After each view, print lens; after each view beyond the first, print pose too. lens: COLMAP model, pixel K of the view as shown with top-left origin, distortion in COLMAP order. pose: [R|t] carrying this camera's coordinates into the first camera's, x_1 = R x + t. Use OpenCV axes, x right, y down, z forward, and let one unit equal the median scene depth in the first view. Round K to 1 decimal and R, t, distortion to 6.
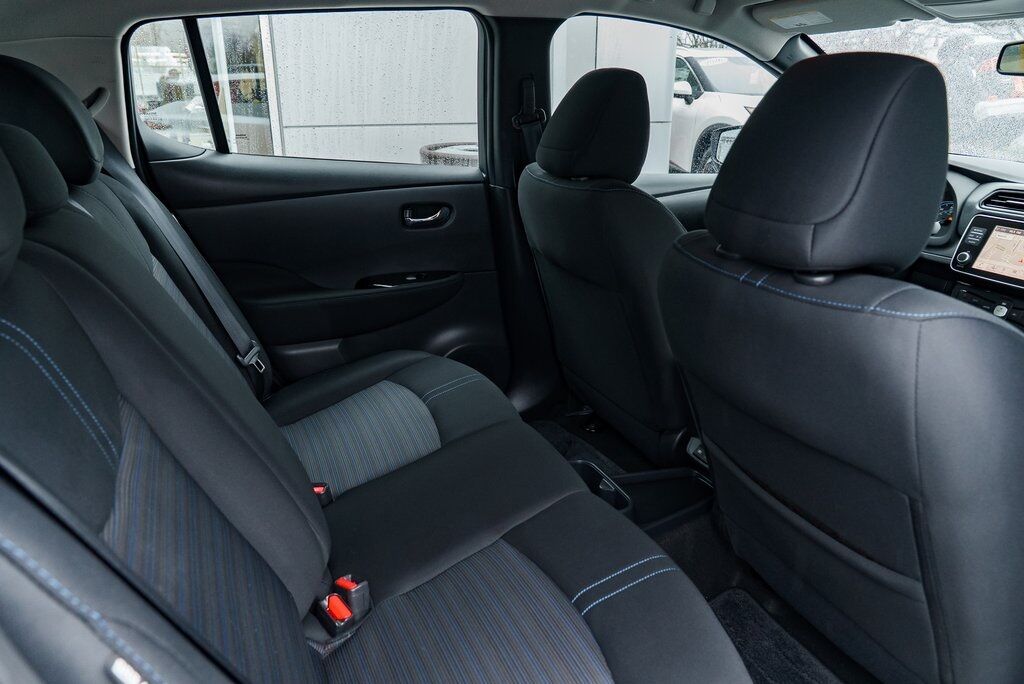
lens RADIAL K [[700.4, 0, 509.1], [0, 700.4, 346.9], [0, 0, 1]] dist [-0.031159, 0.033132]
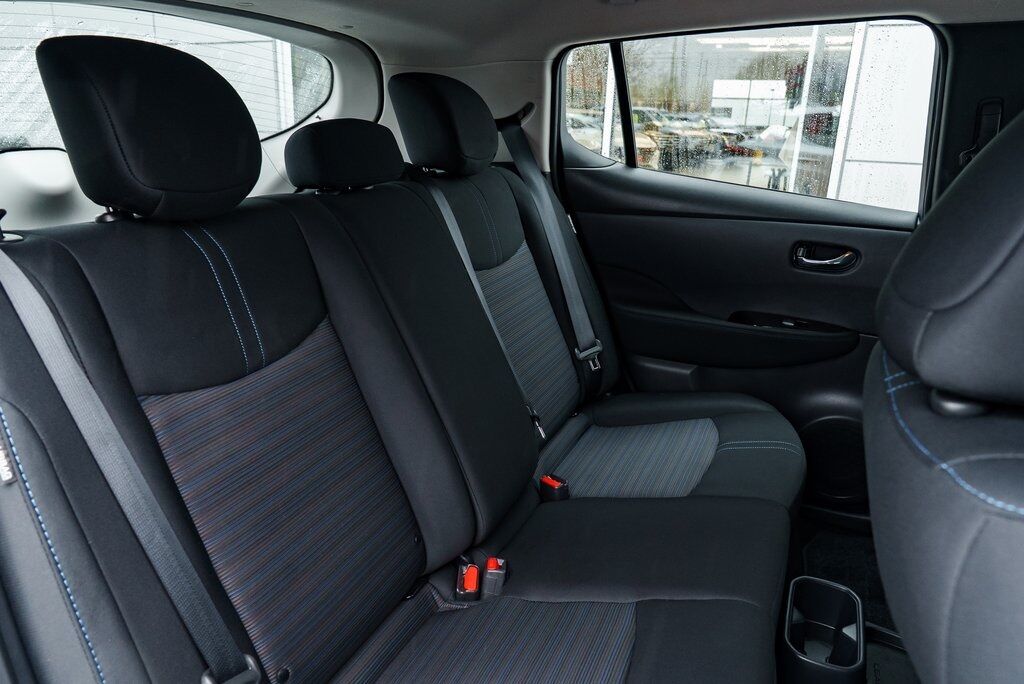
lens RADIAL K [[696.2, 0, 510.2], [0, 696.2, 351.9], [0, 0, 1]] dist [0.002361, 0.002480]
pose [[0.674126, 0.258783, -0.691798, 0.283546], [-0.284225, 0.955379, 0.080417, -0.039042], [0.681740, 0.142416, 0.717599, 0.141938]]
